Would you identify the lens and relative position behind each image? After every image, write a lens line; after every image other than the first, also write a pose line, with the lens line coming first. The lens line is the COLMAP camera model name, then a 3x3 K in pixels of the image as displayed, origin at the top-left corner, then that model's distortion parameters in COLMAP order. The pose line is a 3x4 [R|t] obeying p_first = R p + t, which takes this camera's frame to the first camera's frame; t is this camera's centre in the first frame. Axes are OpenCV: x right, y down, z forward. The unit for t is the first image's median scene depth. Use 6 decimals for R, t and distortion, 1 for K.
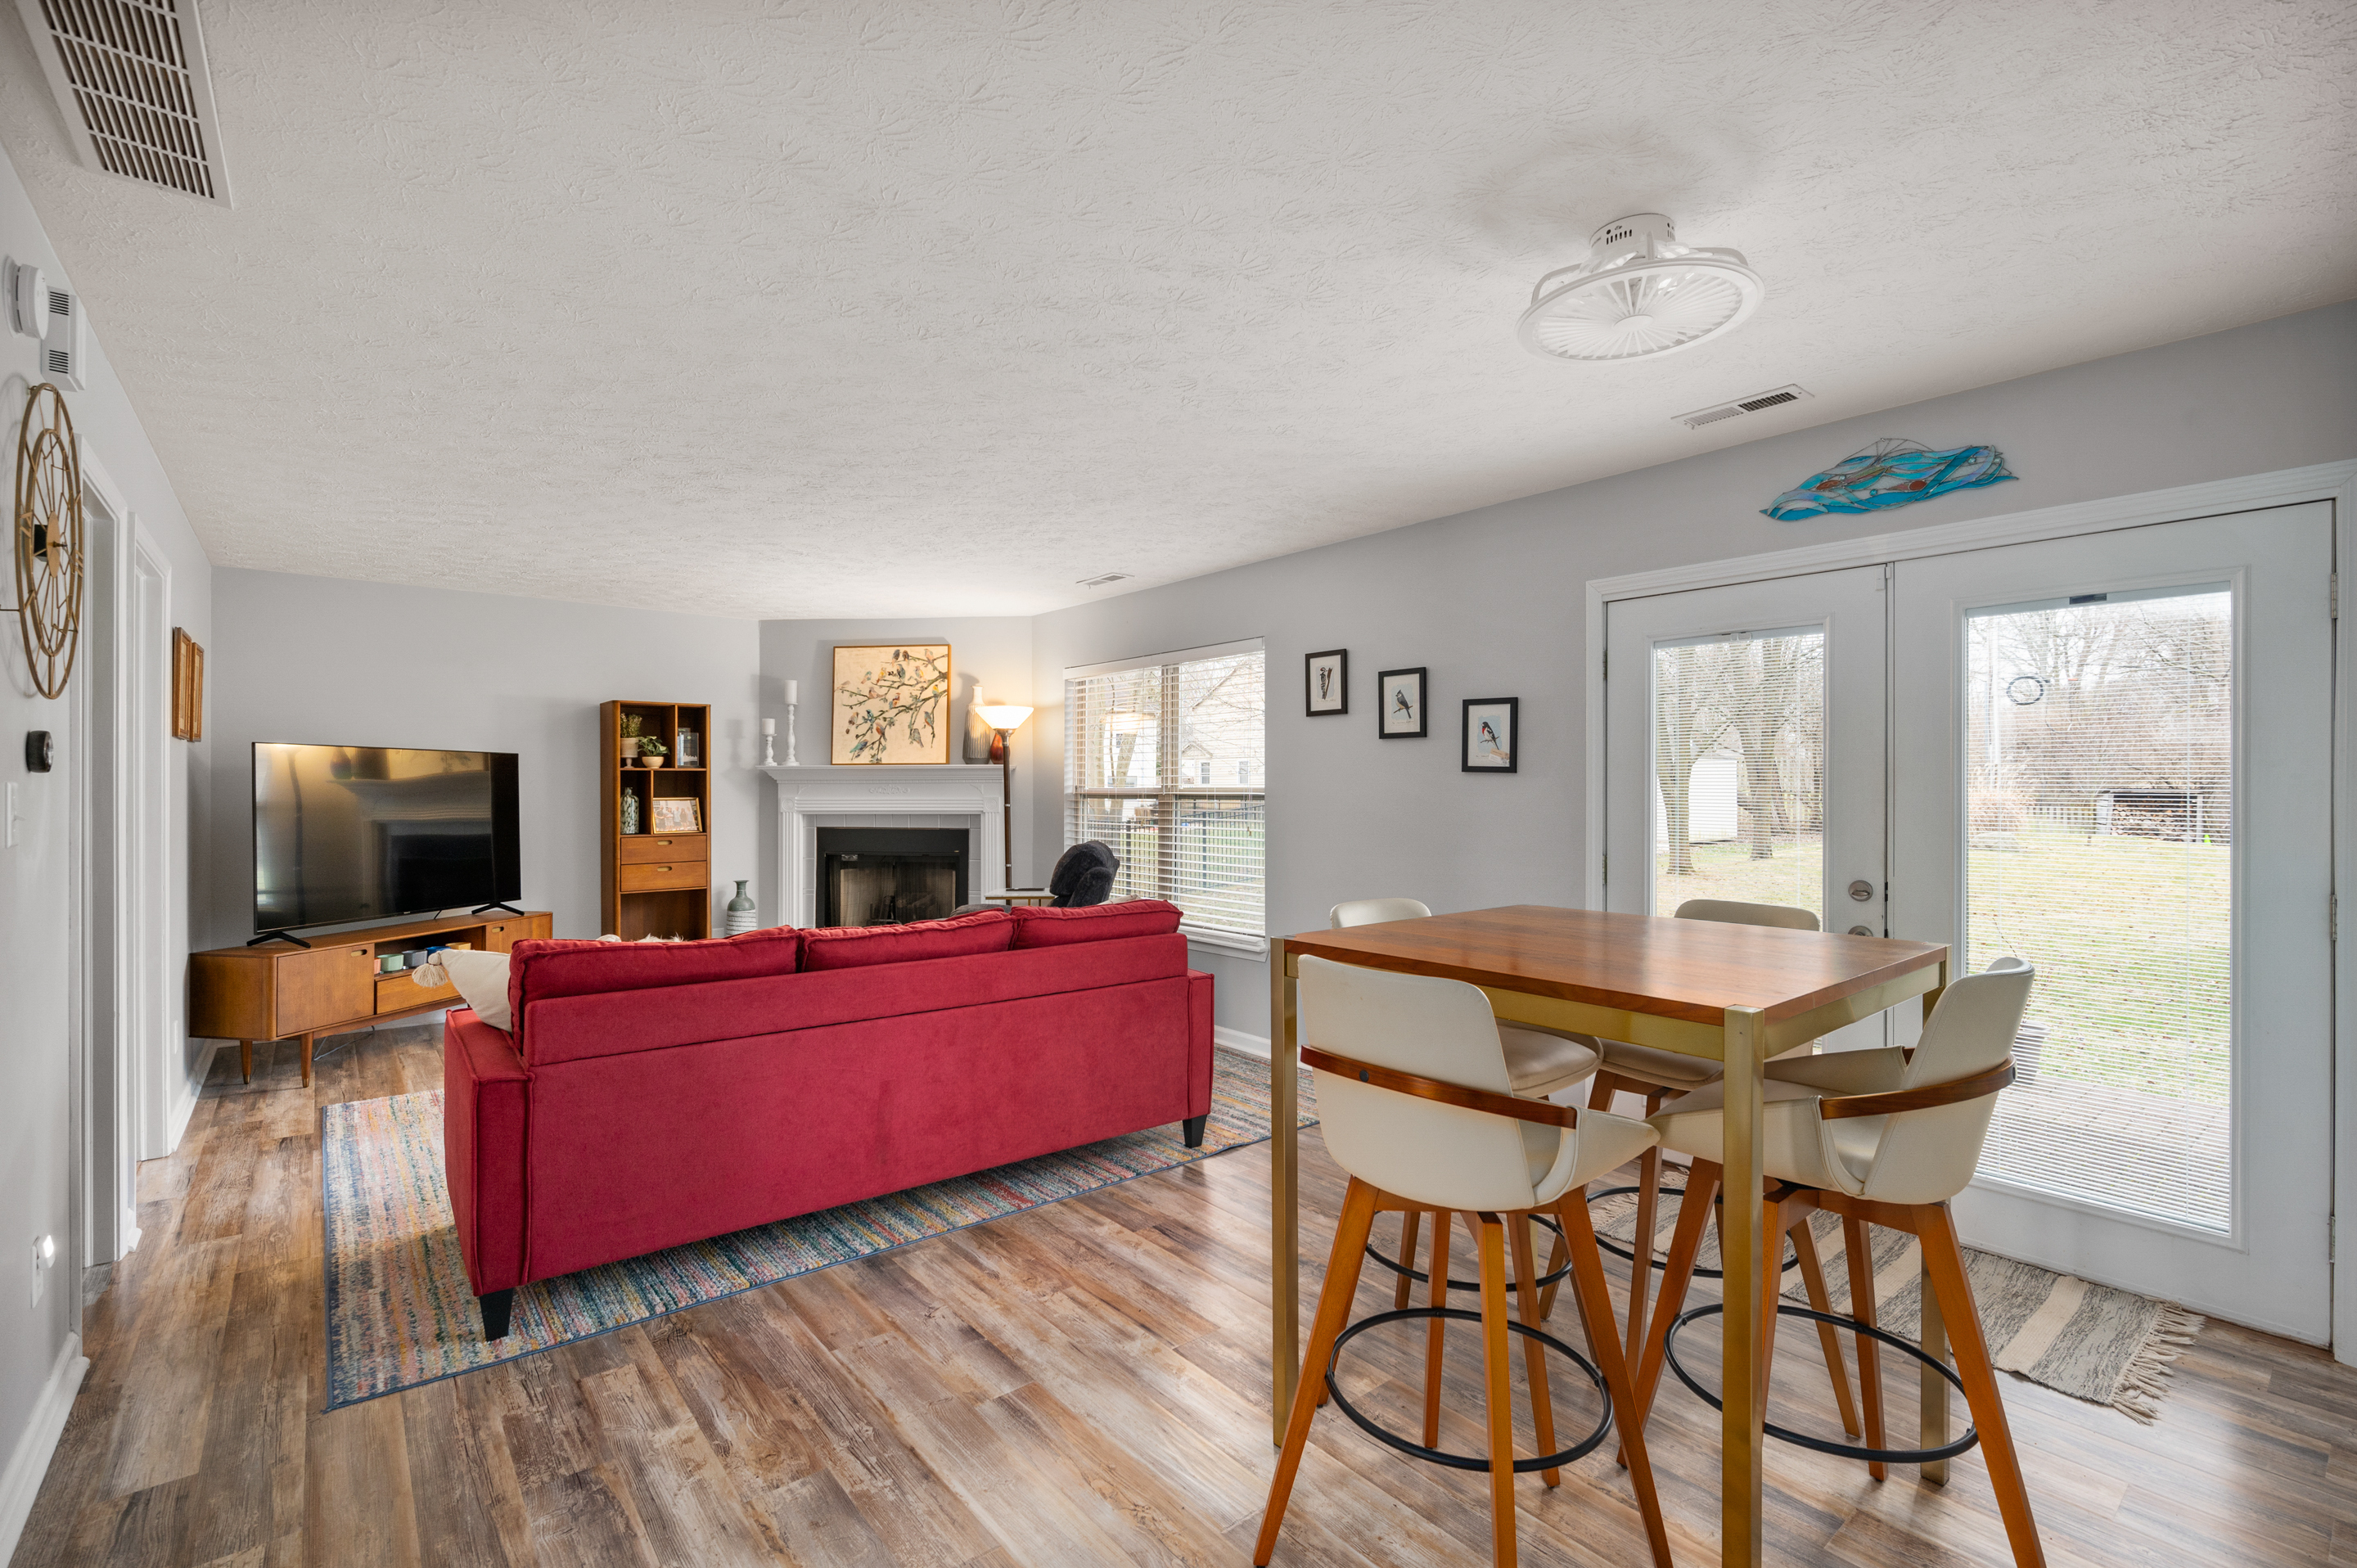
lens RADIAL K [[1053.0, 0, 1193.5], [0, 1053.0, 788.4], [0, 0, 1]] dist [0.004765, 0.000193]
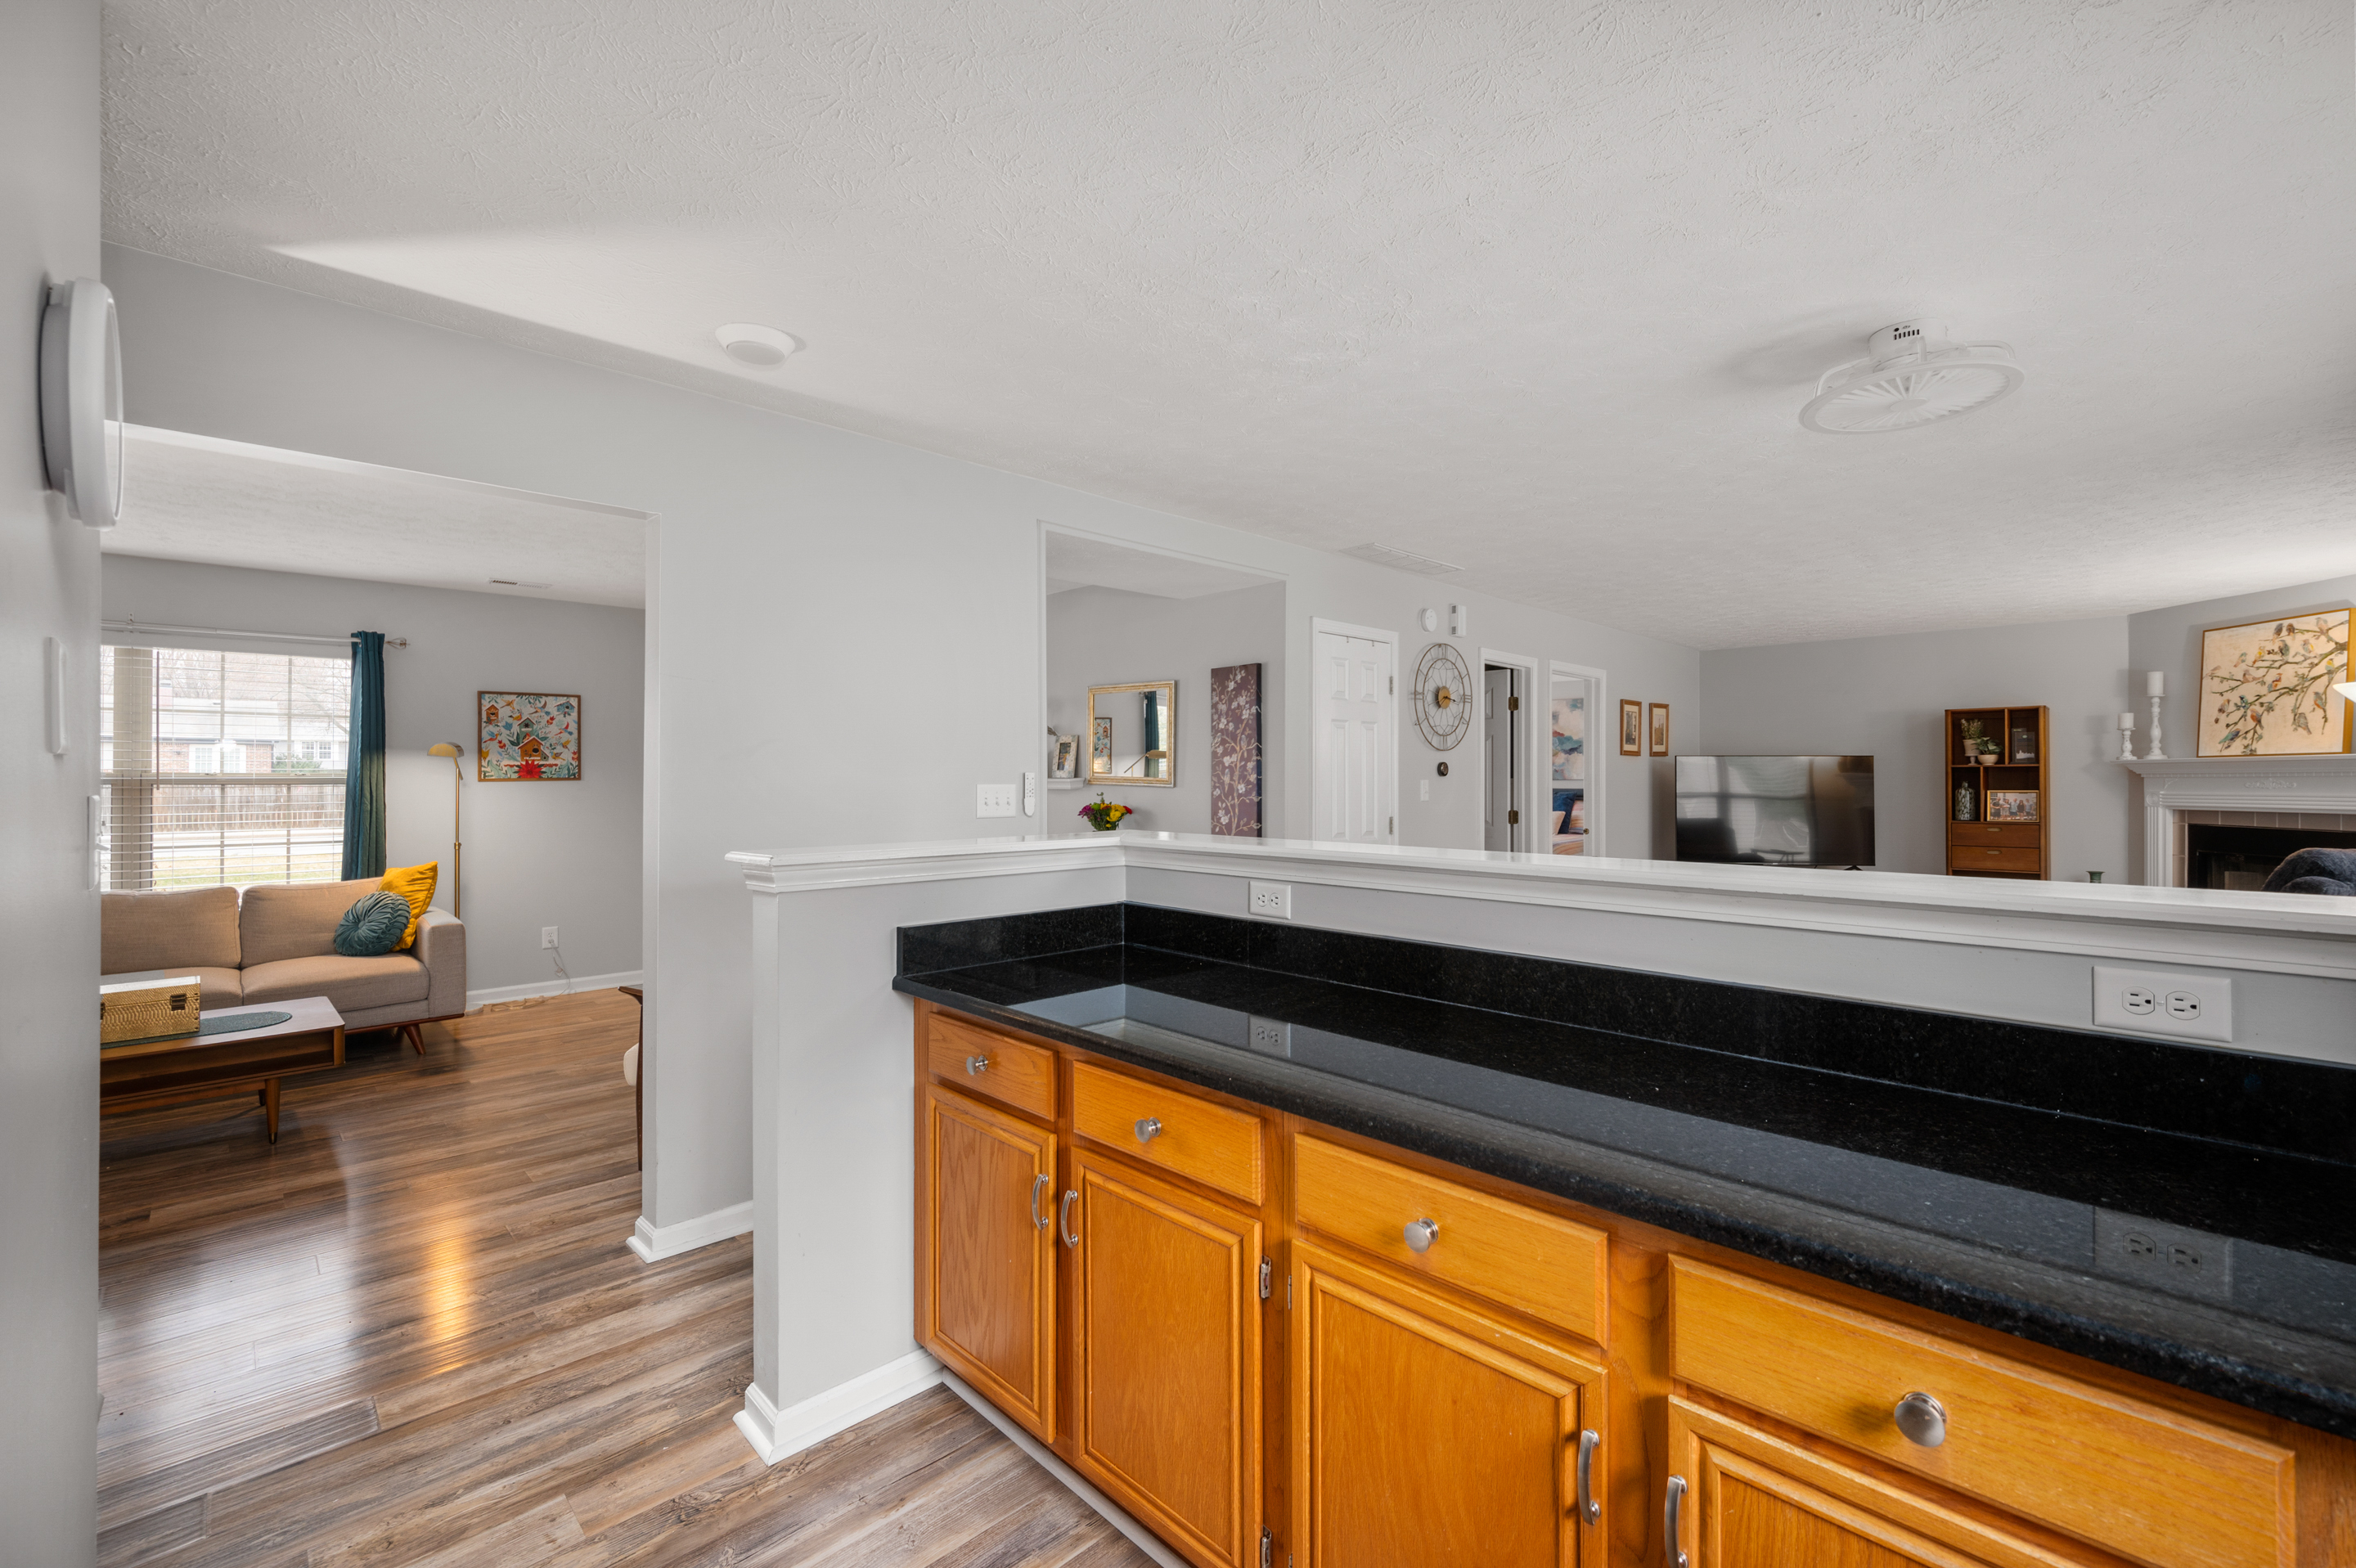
lens RADIAL K [[985.6, 0, 1187.7], [0, 985.6, 776.7], [0, 0, 1]] dist [0.002955, 0.000587]
pose [[0.071934, -0.002280, -0.997407, 0.477561], [0.001472, 0.999997, -0.002180, -0.004546], [0.997408, -0.001311, 0.071937, 0.039370]]
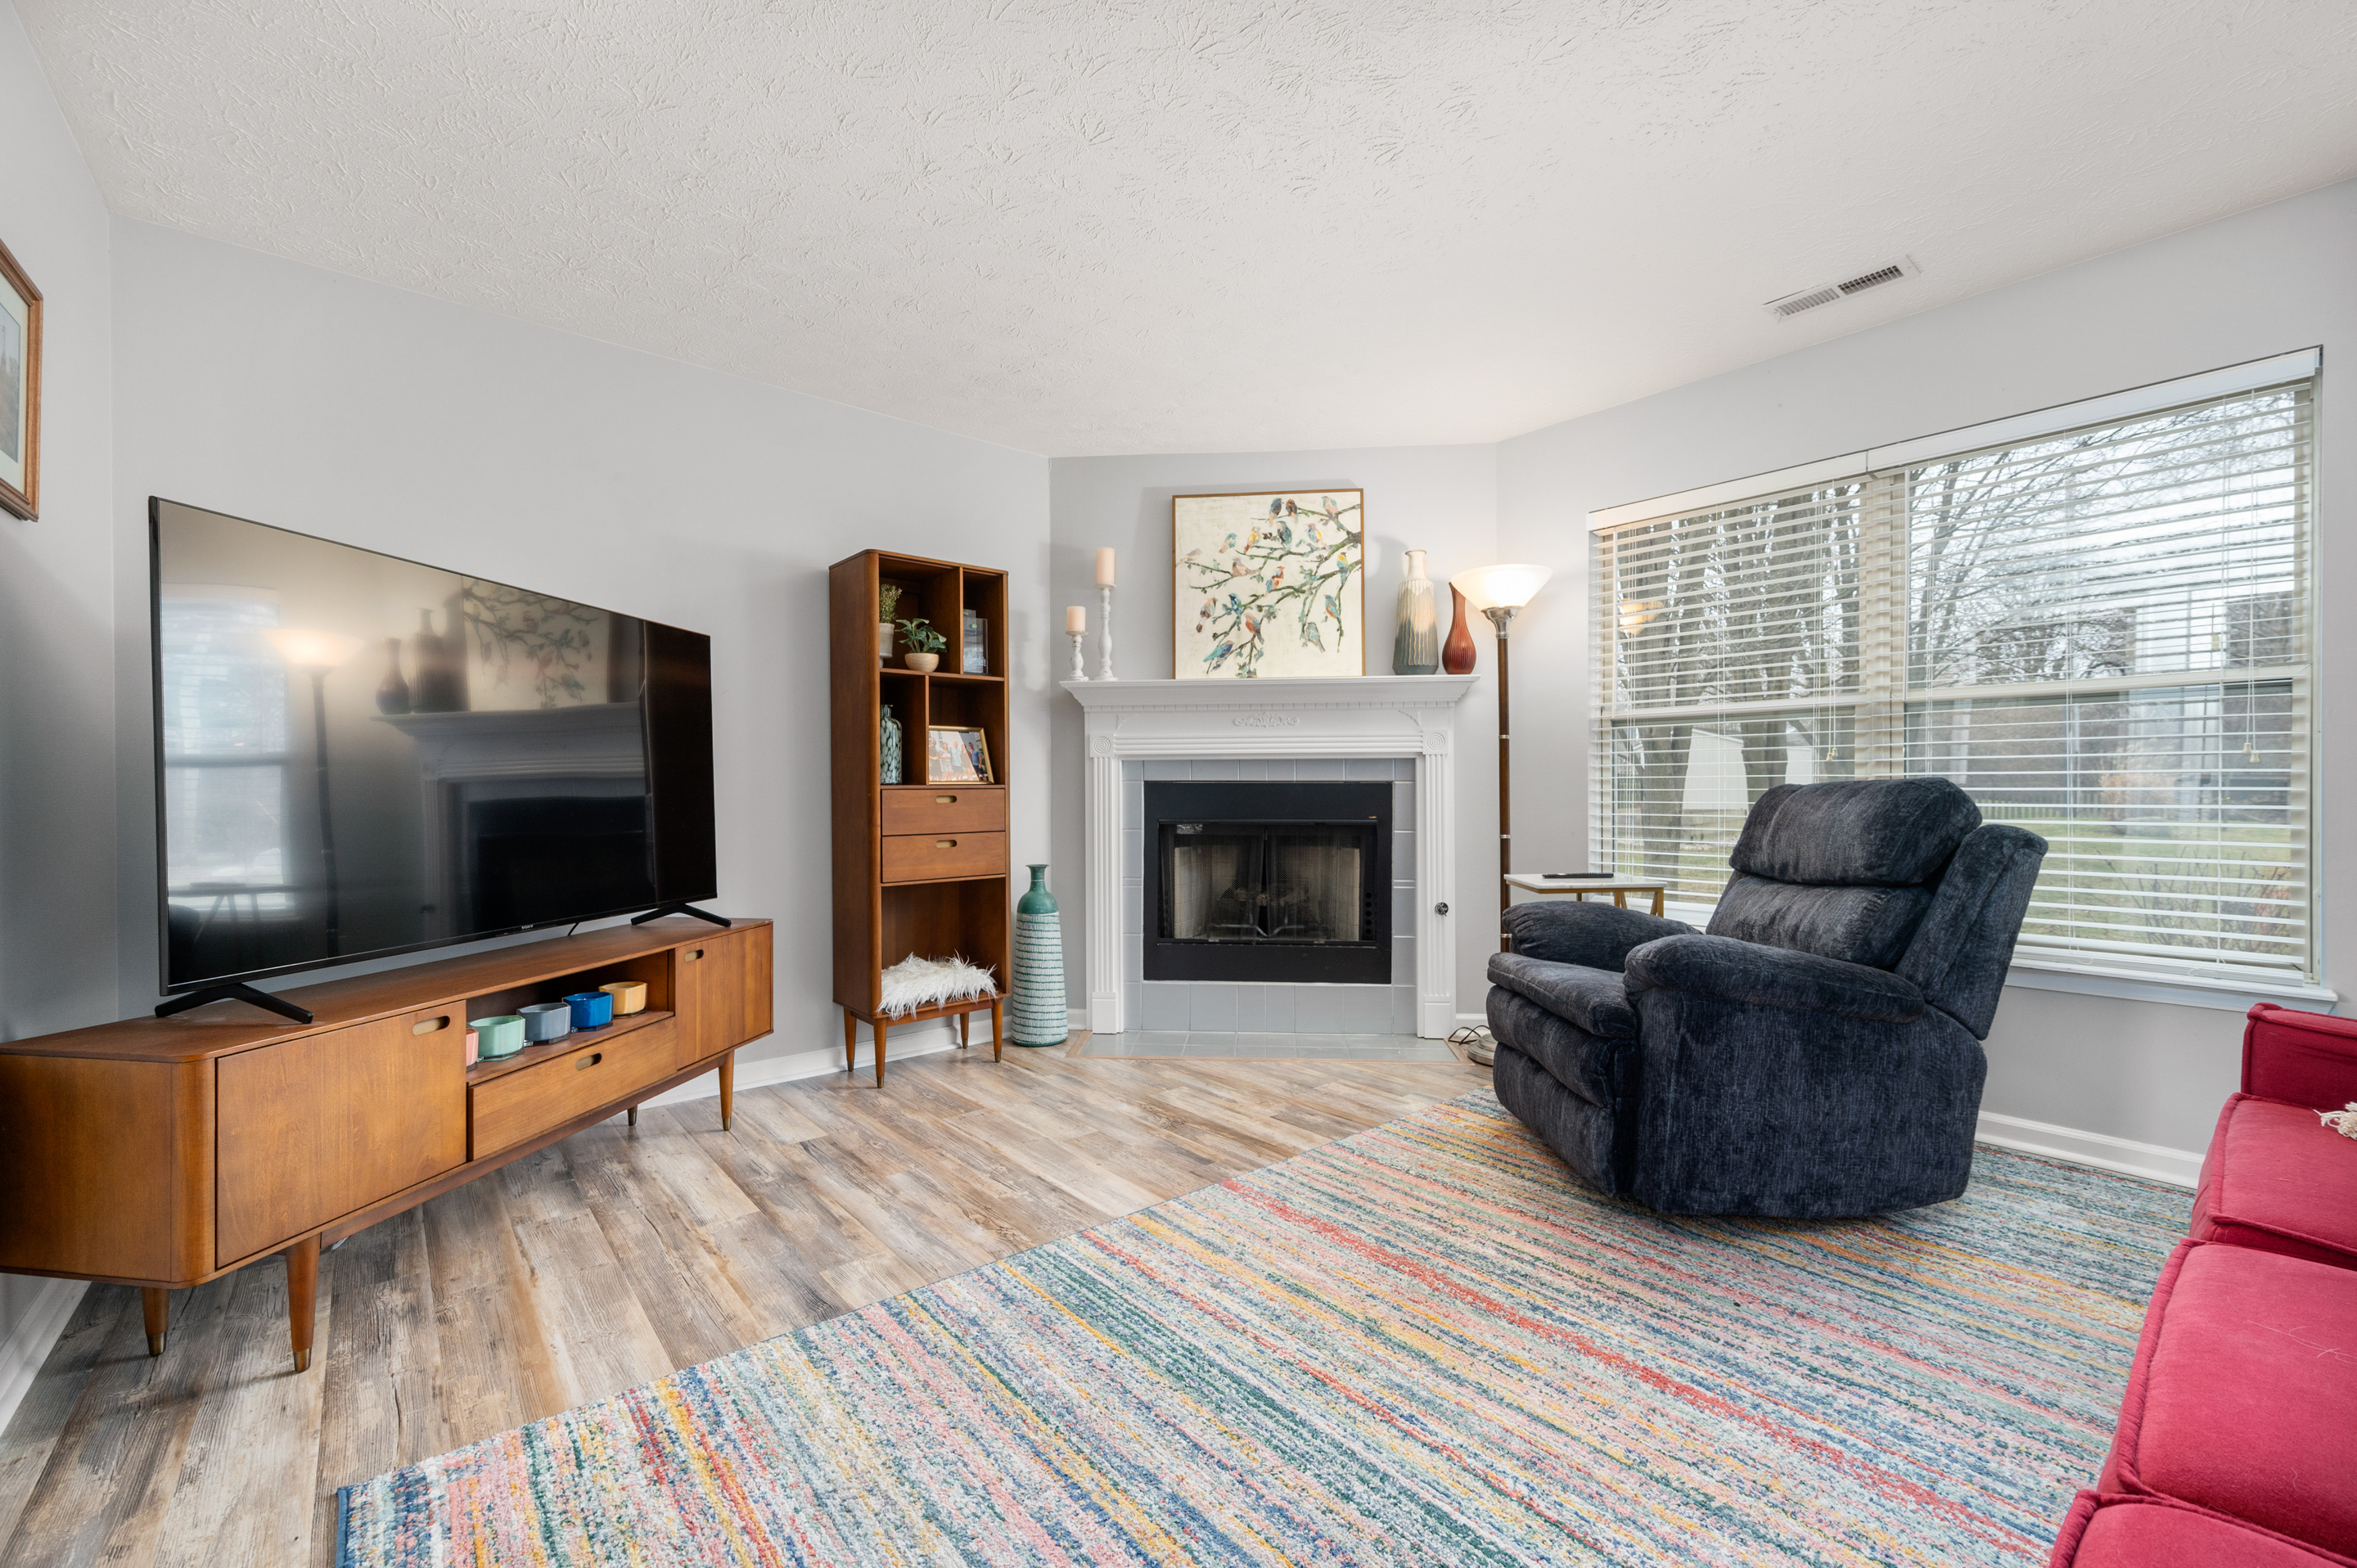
lens RADIAL K [[942.3, 0, 1177.9], [0, 942.3, 792.7], [0, 0, 1]] dist [-0.004448, 0.000195]
pose [[0.999881, -0.003912, 0.014896, -0.354779], [0.003927, 0.999992, -0.000944, 0.045492], [-0.014892, 0.001002, 0.999889, 0.442400]]
